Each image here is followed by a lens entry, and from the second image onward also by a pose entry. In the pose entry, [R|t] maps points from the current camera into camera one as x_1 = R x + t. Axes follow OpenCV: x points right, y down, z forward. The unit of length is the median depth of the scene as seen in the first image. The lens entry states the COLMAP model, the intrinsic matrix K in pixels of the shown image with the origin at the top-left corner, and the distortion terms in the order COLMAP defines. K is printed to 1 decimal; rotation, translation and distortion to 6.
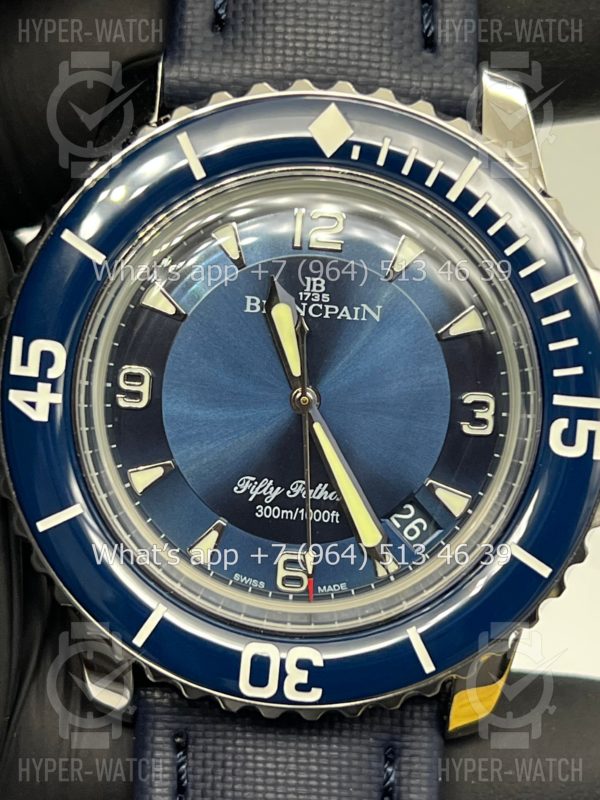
lens RADIAL K [[1854.8, 0, 283.5], [0, 1854.8, 397.1], [0, 0, 1]] dist [0.185195, 0.000000]
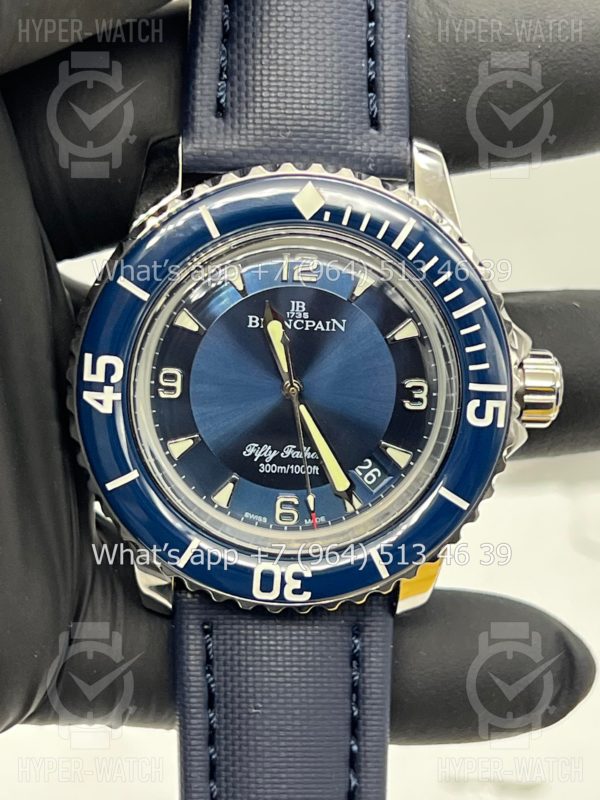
lens RADIAL K [[1854.8, 0, 291.7], [0, 1854.8, 399.6], [0, 0, 1]] dist [0.185195, 0.000000]
pose [[0.997600, -0.031229, 0.061792, -0.075849], [0.023967, 0.993080, 0.114967, -0.151035], [-0.064955, -0.113210, 0.991446, -0.386268]]
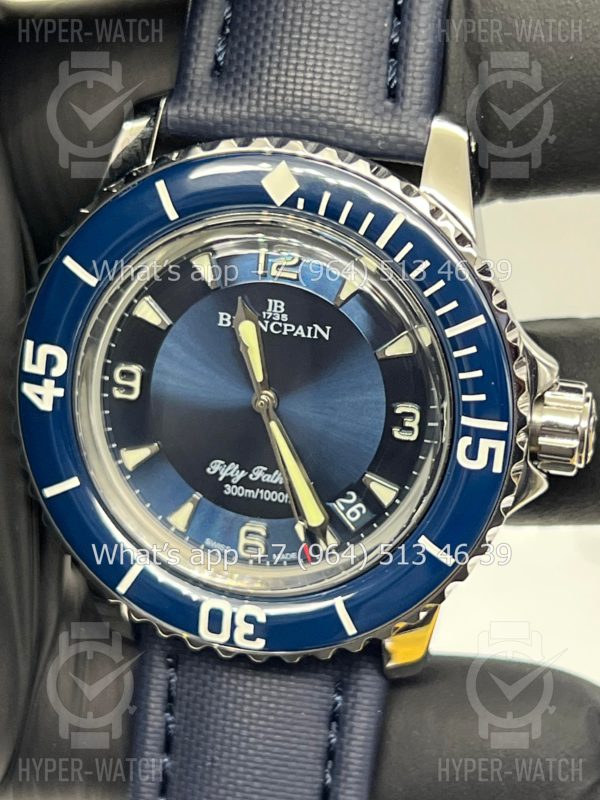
lens RADIAL K [[1854.8, 0, 302.6], [0, 1854.8, 400.6], [0, 0, 1]] dist [0.185195, 0.000000]
pose [[0.976553, 0.063435, -0.205719, 0.281018], [-0.032496, 0.988087, 0.150425, -0.179601], [0.212810, -0.140213, 0.966981, -0.149884]]
